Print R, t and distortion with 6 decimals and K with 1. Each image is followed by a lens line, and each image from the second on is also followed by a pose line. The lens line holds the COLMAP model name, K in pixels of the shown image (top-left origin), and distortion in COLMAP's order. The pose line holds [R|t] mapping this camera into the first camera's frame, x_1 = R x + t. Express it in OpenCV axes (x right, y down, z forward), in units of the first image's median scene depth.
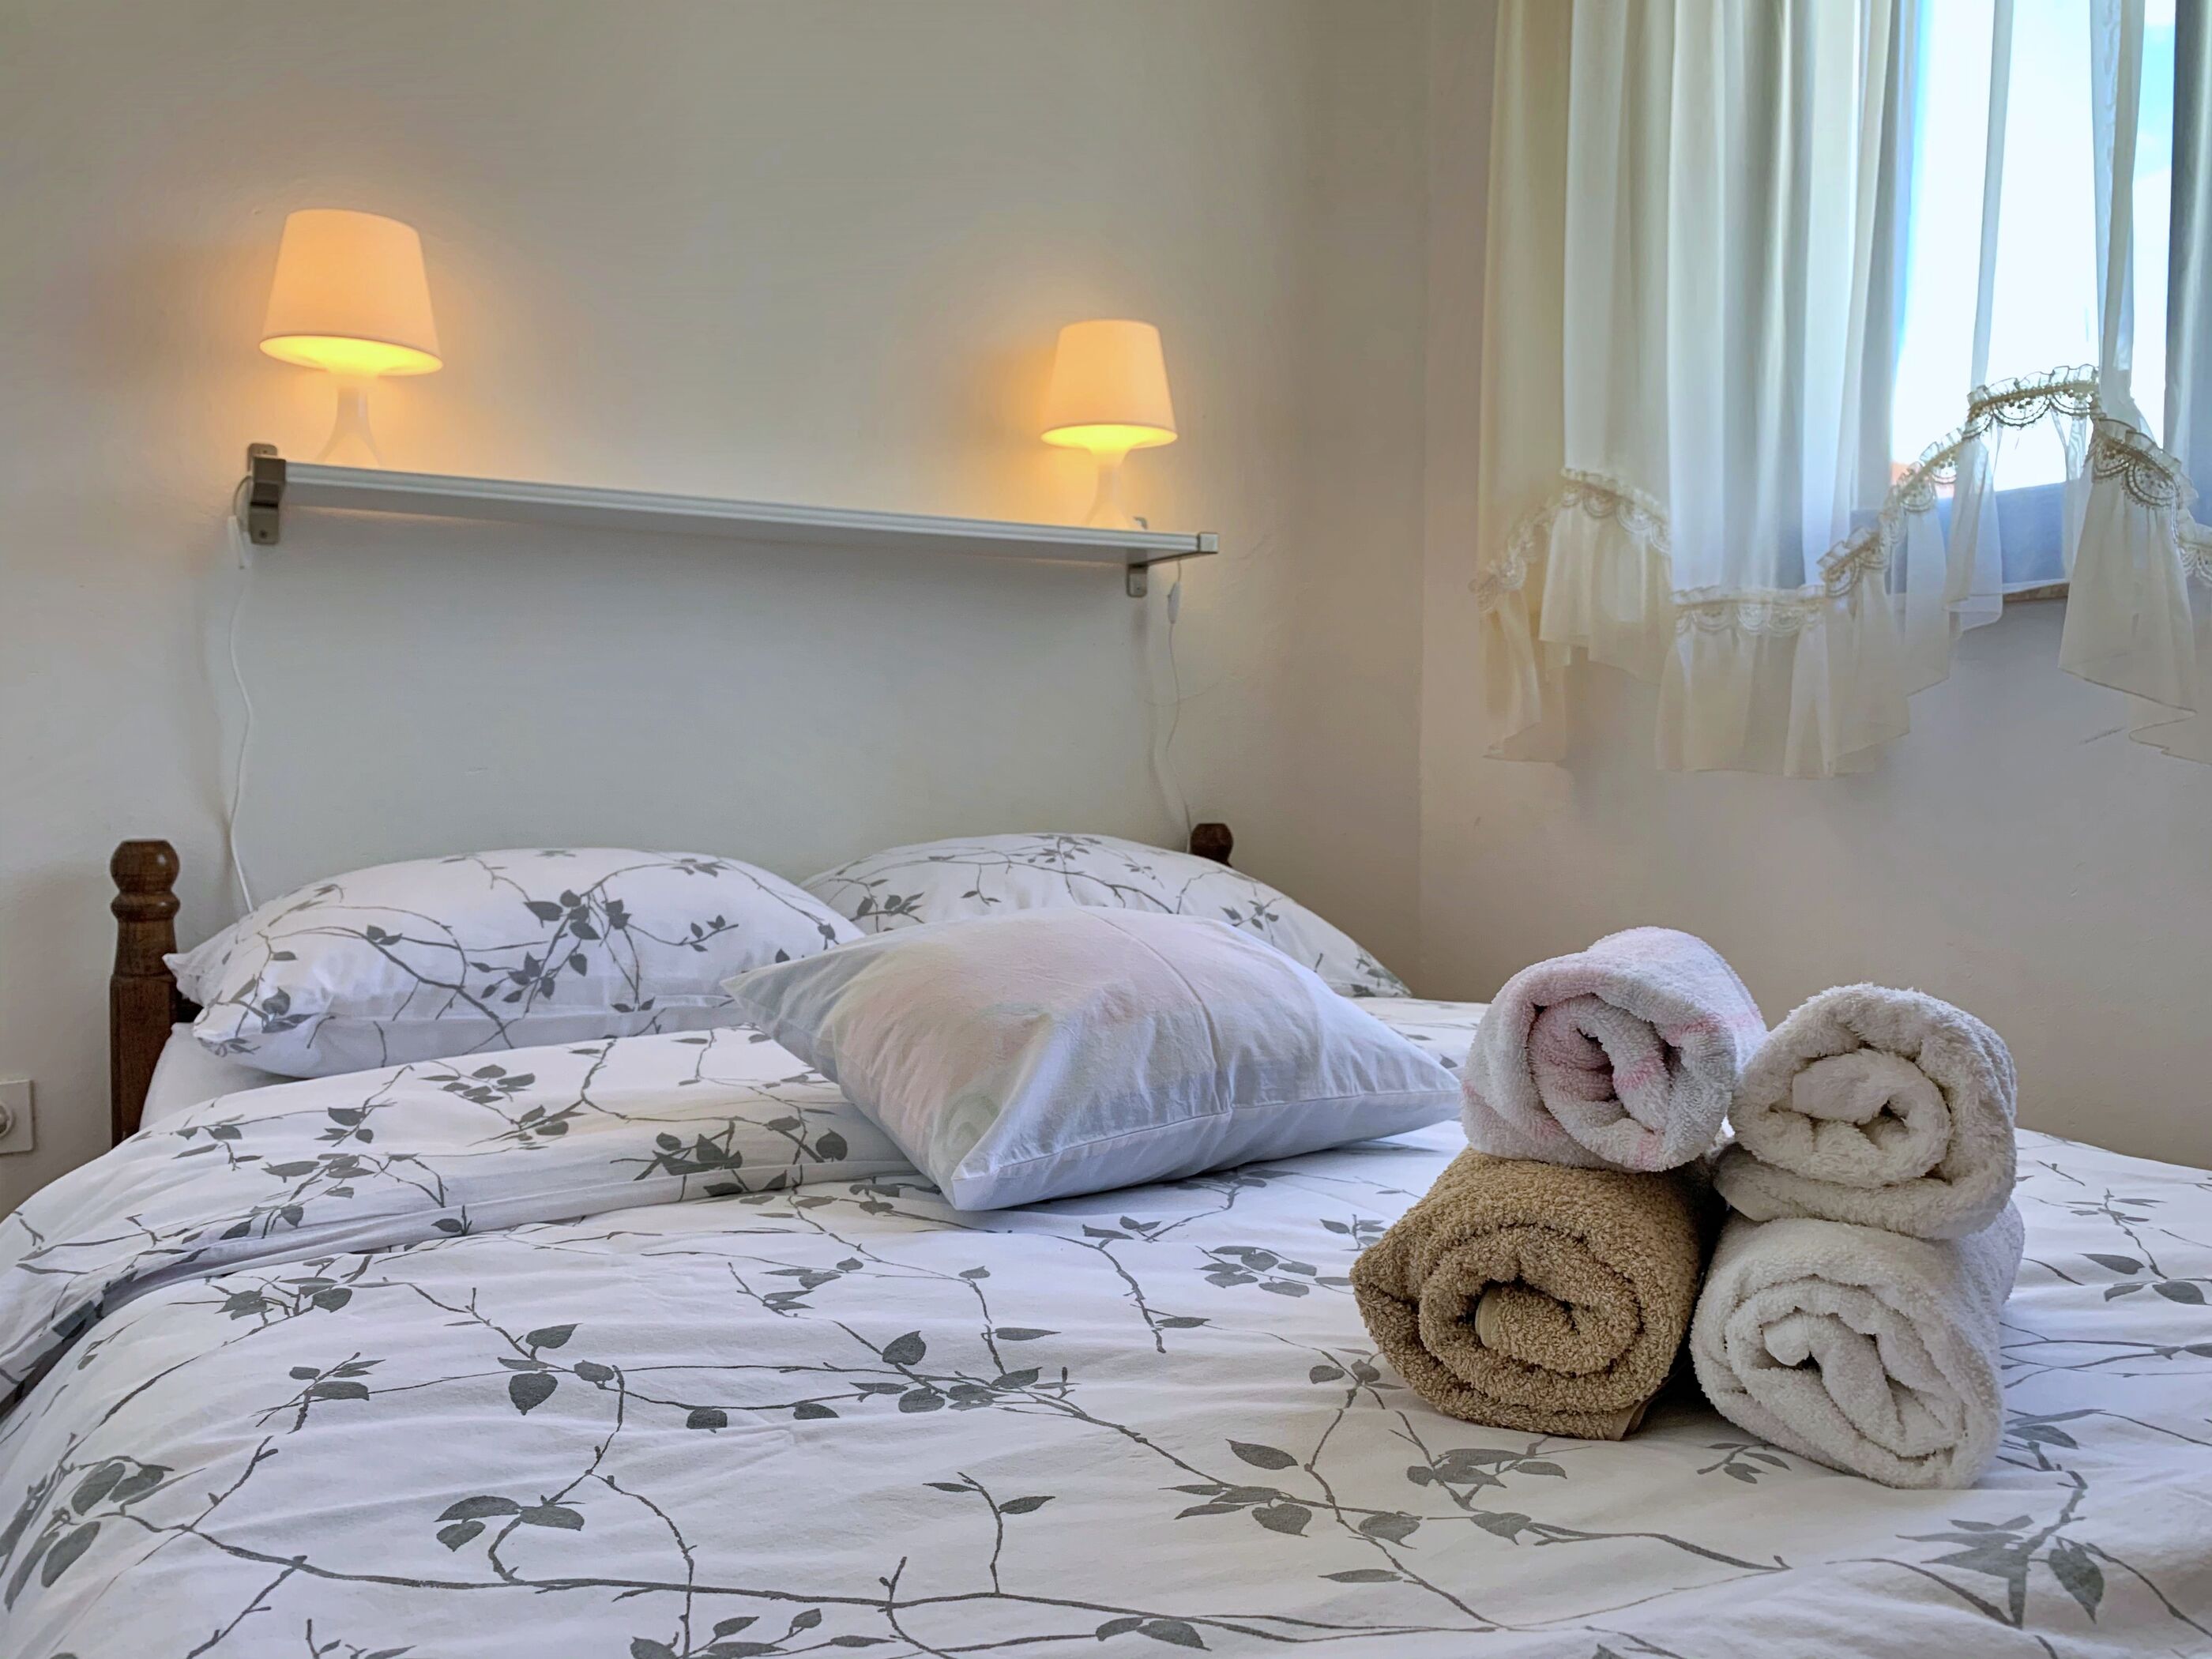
lens RADIAL K [[1669.1, 0, 1104.4], [0, 1669.1, 822.7], [0, 0, 1]] dist [0.025944, -0.037554]
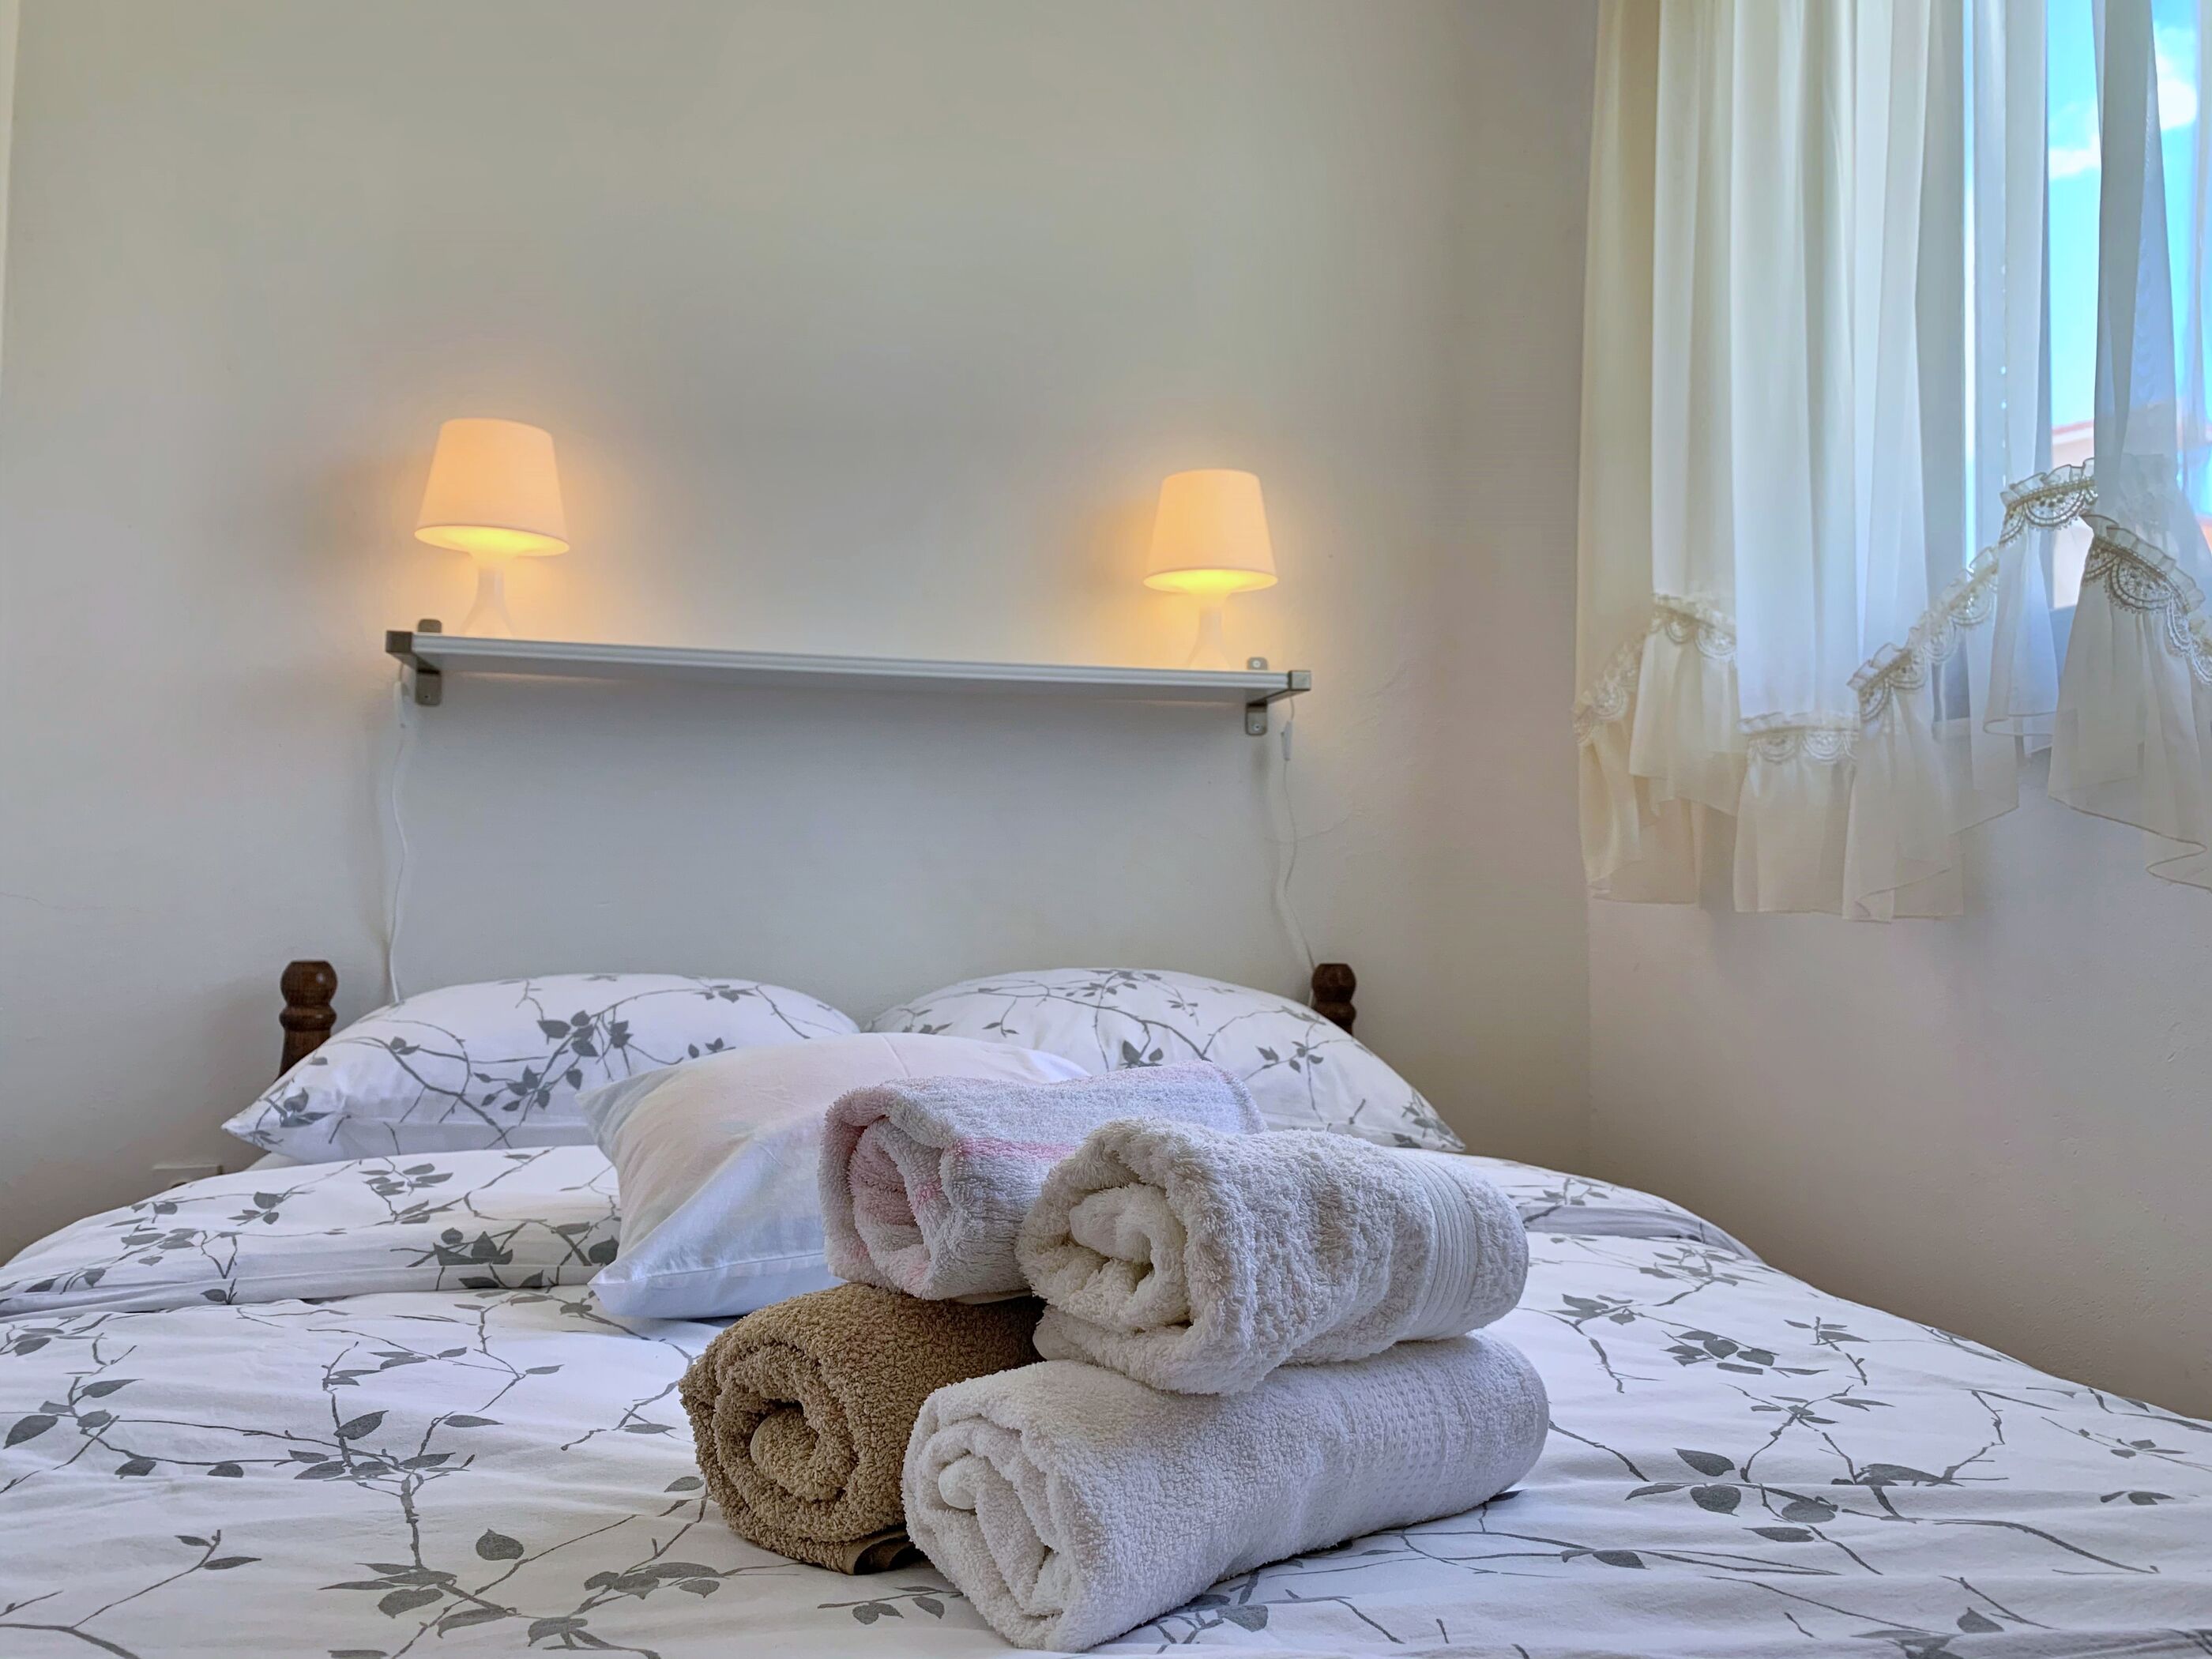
lens RADIAL K [[1669.1, 0, 1084.9], [0, 1669.1, 814.9], [0, 0, 1]] dist [0.025944, -0.037554]
pose [[0.963940, -0.006971, -0.266028, 0.295314], [-0.017264, 0.995913, -0.088653, 0.004148], [0.265559, 0.090049, 0.959880, 0.022518]]
